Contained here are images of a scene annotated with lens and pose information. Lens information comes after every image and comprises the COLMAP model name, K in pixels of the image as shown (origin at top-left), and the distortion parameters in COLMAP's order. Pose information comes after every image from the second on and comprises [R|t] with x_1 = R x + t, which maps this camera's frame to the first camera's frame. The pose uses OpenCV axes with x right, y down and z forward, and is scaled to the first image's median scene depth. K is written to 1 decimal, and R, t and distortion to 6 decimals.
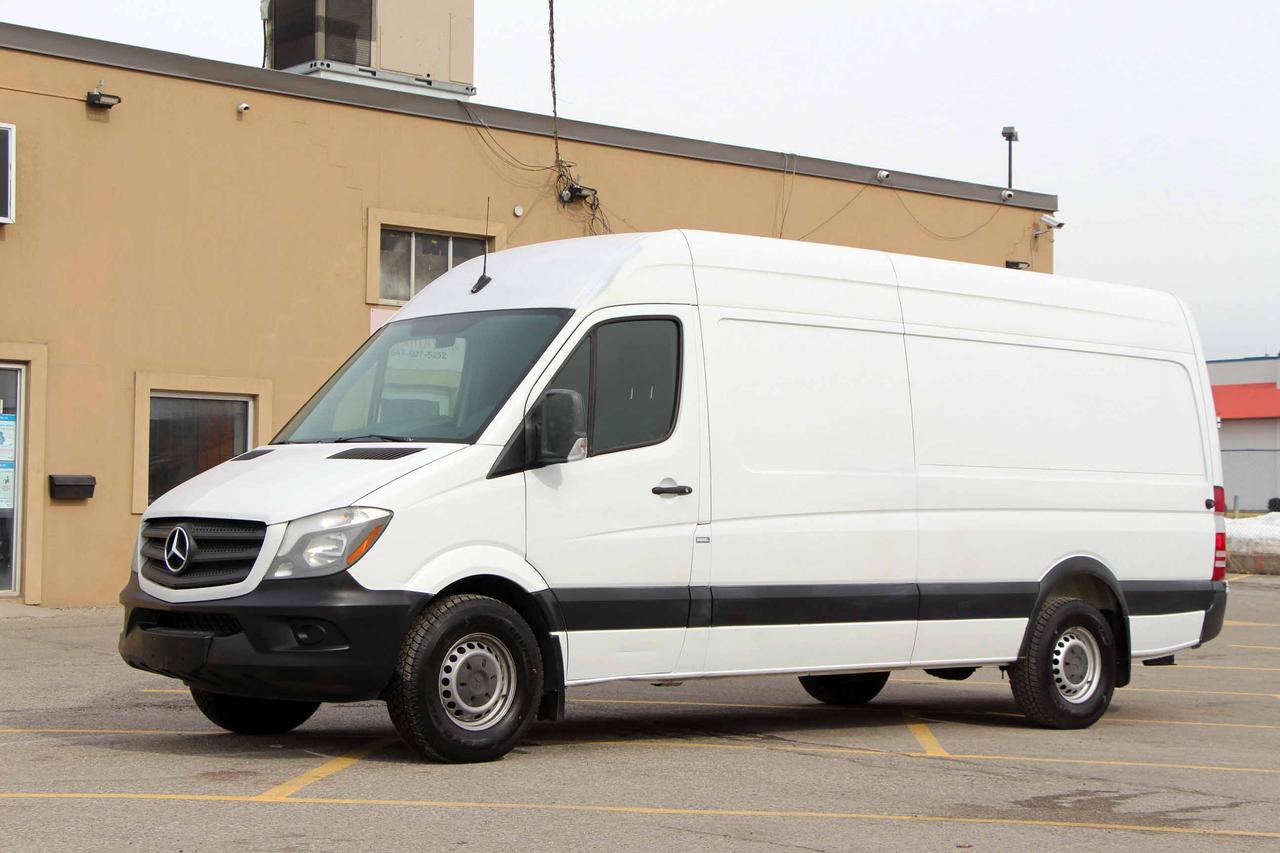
lens RADIAL K [[2223.7, 0, 584.3], [0, 2223.7, 425.6], [0, 0, 1]] dist [0.241605, 0.045925]
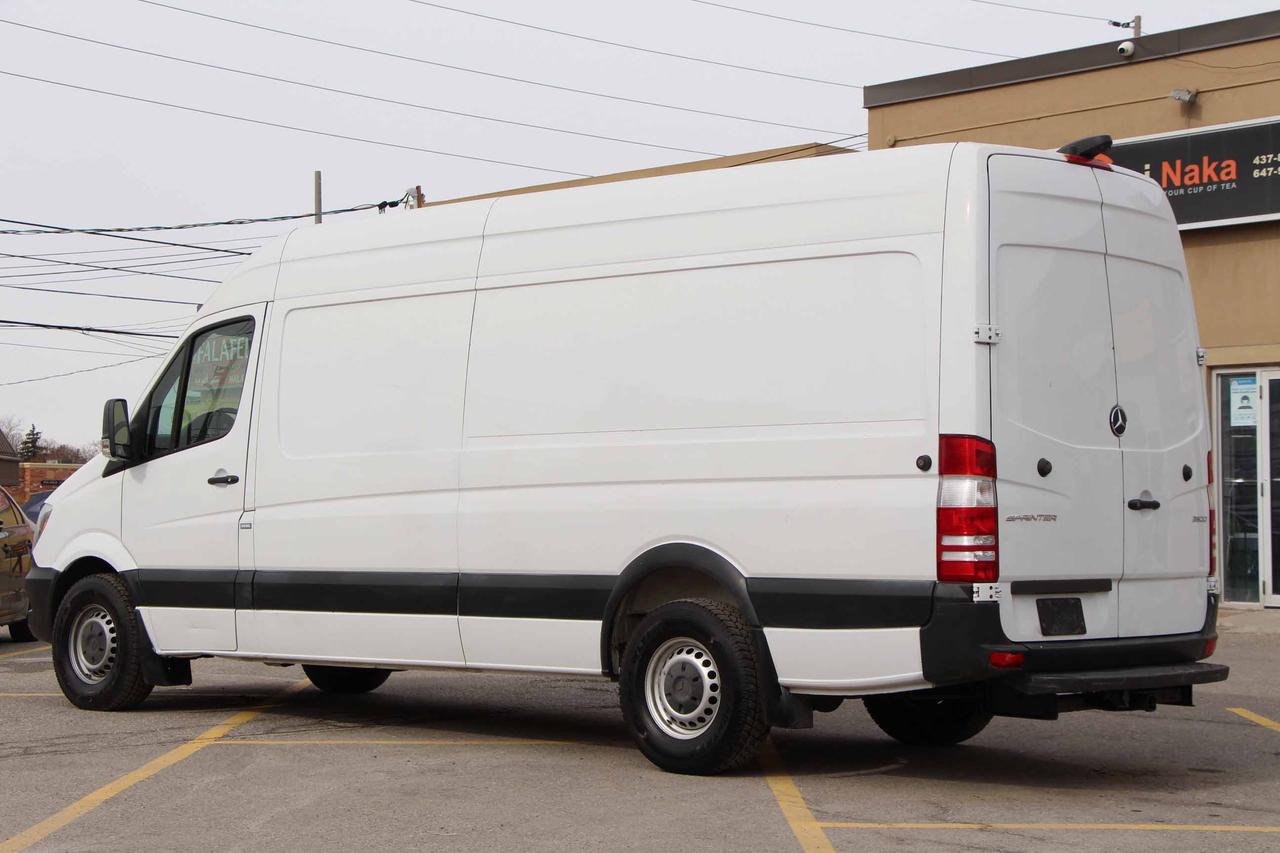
lens RADIAL K [[2223.7, 0, 584.3], [0, 2223.7, 425.6], [0, 0, 1]] dist [0.241605, 0.045925]
pose [[0.115269, -0.059801, -0.991533, 0.969598], [0.041362, 0.997609, -0.055359, 0.059828], [0.992473, -0.034631, 0.117467, 0.898515]]
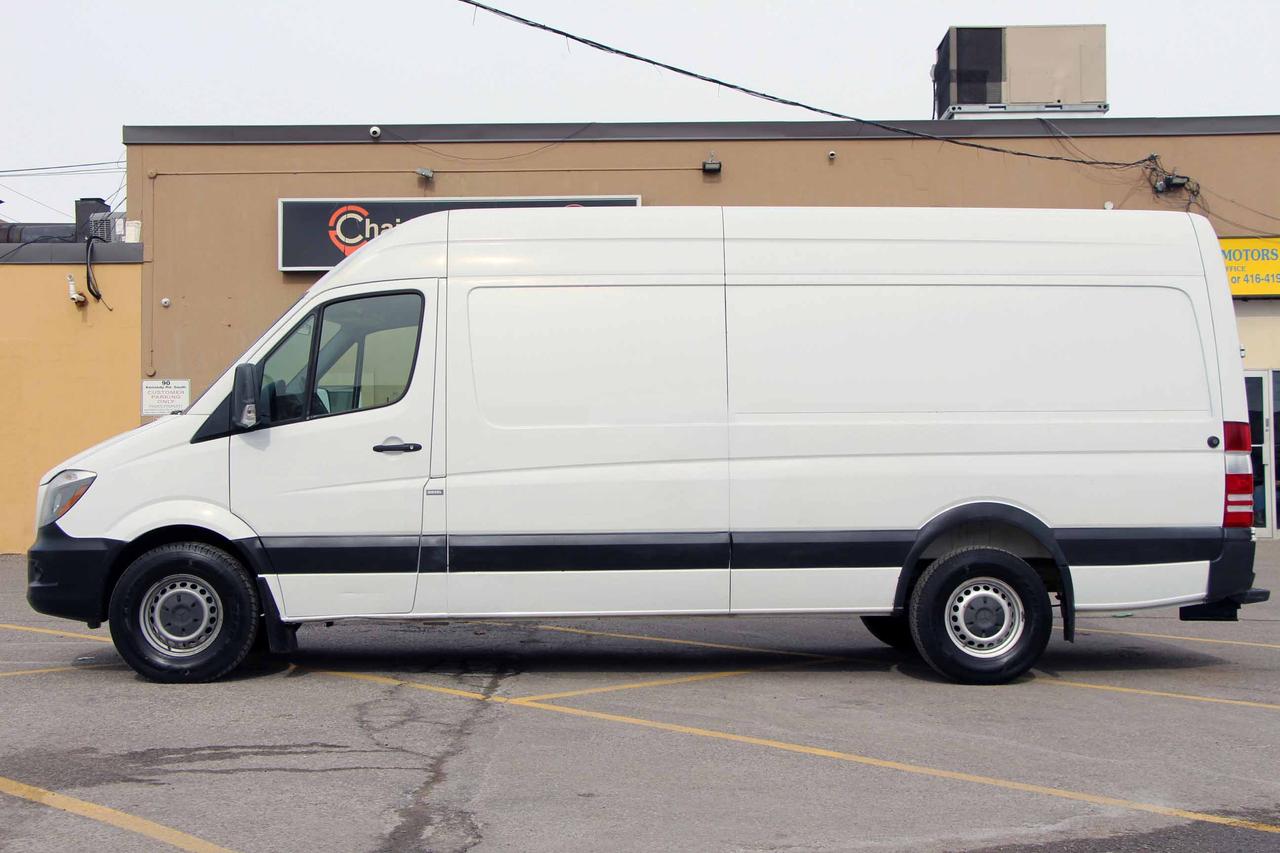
lens RADIAL K [[1585.4, 0, 640.0], [0, 1585.4, 426.5], [0, 0, 1]] dist [0.026174, 0.028200]
pose [[0.771385, -0.041595, -0.635007, 0.541404], [0.043605, 0.998971, -0.012466, 0.028800], [0.634873, -0.018073, 0.772405, 0.403678]]
